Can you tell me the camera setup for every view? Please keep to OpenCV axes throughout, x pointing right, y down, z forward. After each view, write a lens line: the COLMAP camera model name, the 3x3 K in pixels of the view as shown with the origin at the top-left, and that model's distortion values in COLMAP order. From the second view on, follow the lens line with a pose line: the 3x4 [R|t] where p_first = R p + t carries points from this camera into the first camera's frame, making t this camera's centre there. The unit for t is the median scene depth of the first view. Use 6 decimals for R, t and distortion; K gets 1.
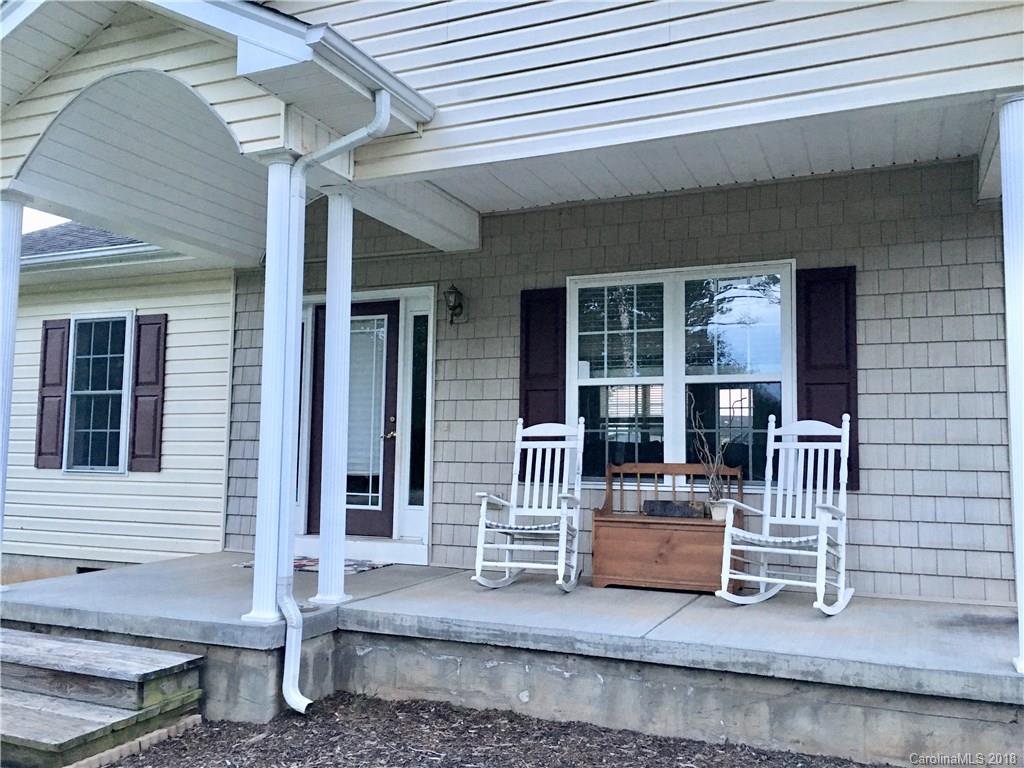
lens RADIAL K [[864.1, 0, 513.4], [0, 864.1, 380.8], [0, 0, 1]] dist [0.069552, -0.088718]
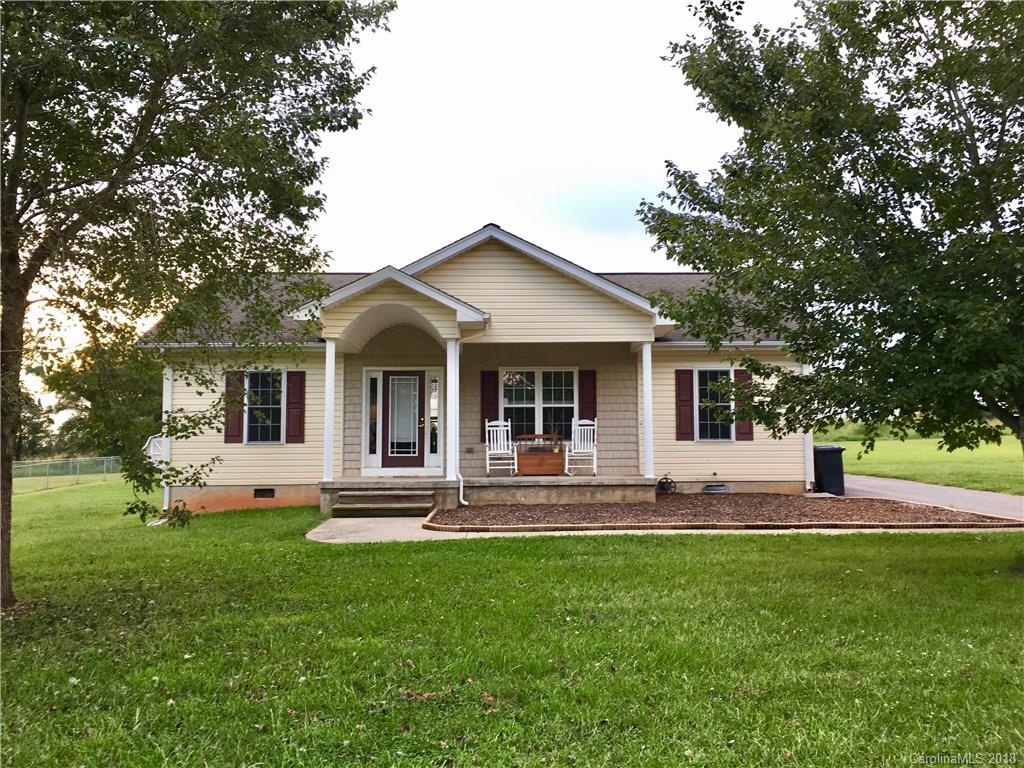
lens RADIAL K [[864.1, 0, 513.4], [0, 864.1, 380.8], [0, 0, 1]] dist [0.069552, -0.088718]
pose [[0.904795, 0.017231, 0.425498, -1.153764], [-0.019900, 0.999800, 0.001828, -0.090538], [-0.425382, -0.010121, 0.904958, -1.623957]]
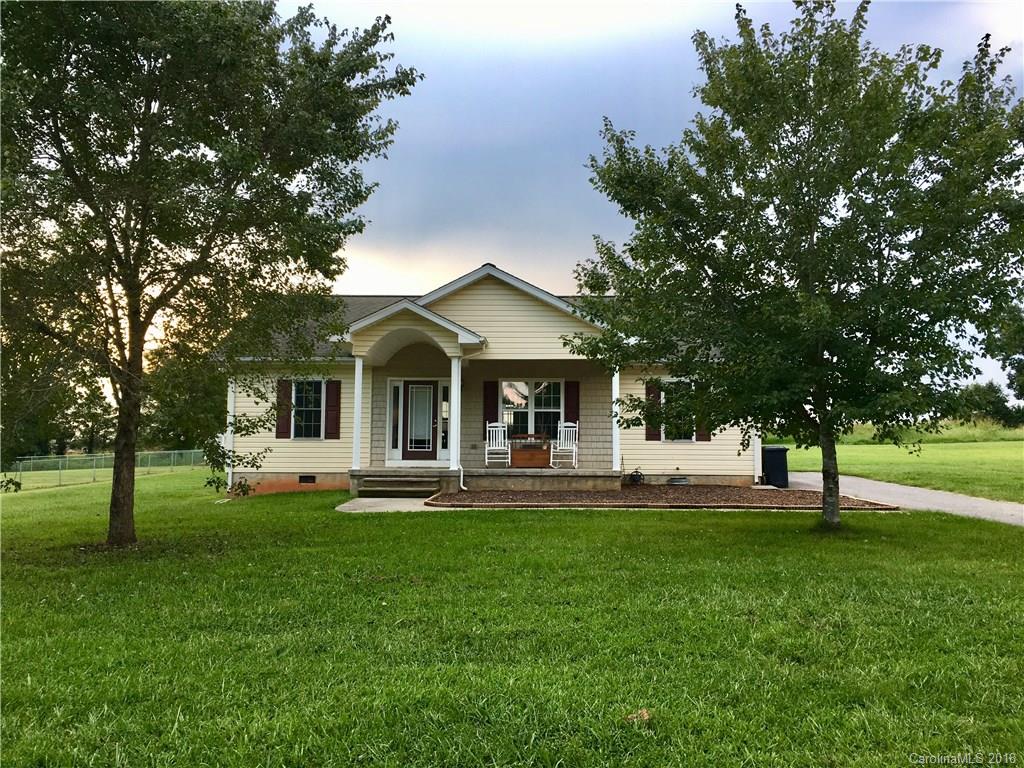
lens RADIAL K [[864.1, 0, 513.4], [0, 864.1, 380.8], [0, 0, 1]] dist [0.069552, -0.088718]
pose [[0.927249, 0.023820, 0.373688, -1.222502], [-0.026984, 0.999631, 0.003236, -0.133547], [-0.373472, -0.013084, 0.927549, -2.273610]]
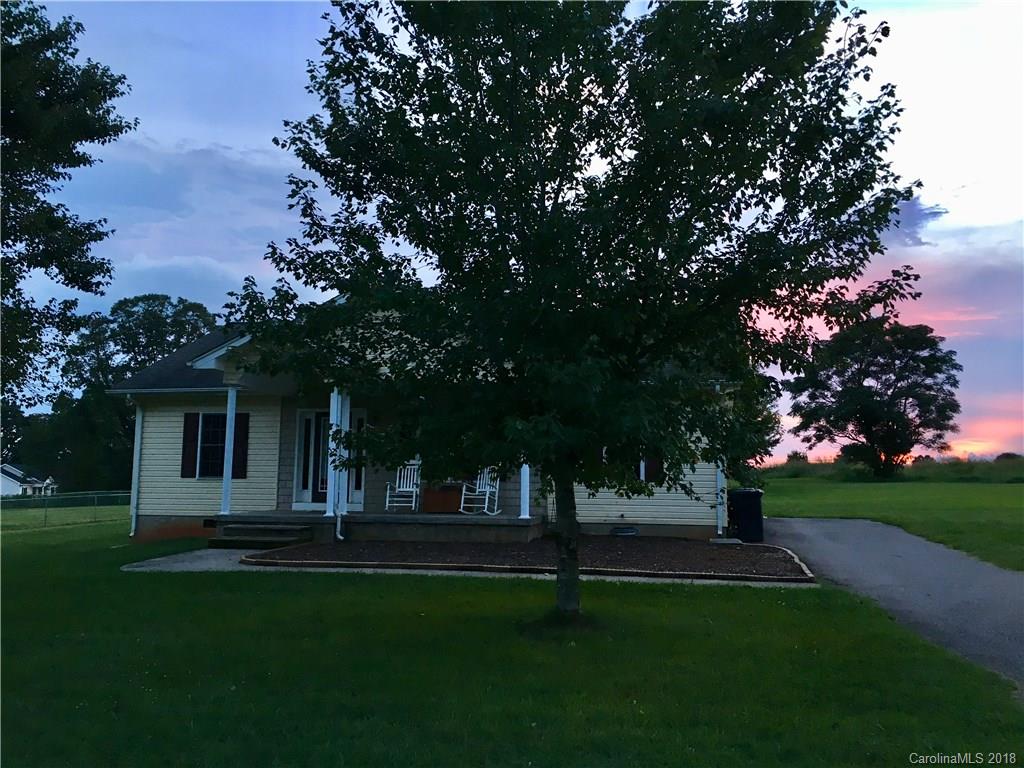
lens RADIAL K [[864.1, 0, 513.4], [0, 864.1, 380.8], [0, 0, 1]] dist [0.069552, -0.088718]
pose [[0.983097, 0.020494, 0.181933, -0.158328], [-0.014928, 0.999379, -0.031912, -0.134847], [-0.182474, 0.028657, 0.982793, -2.034449]]
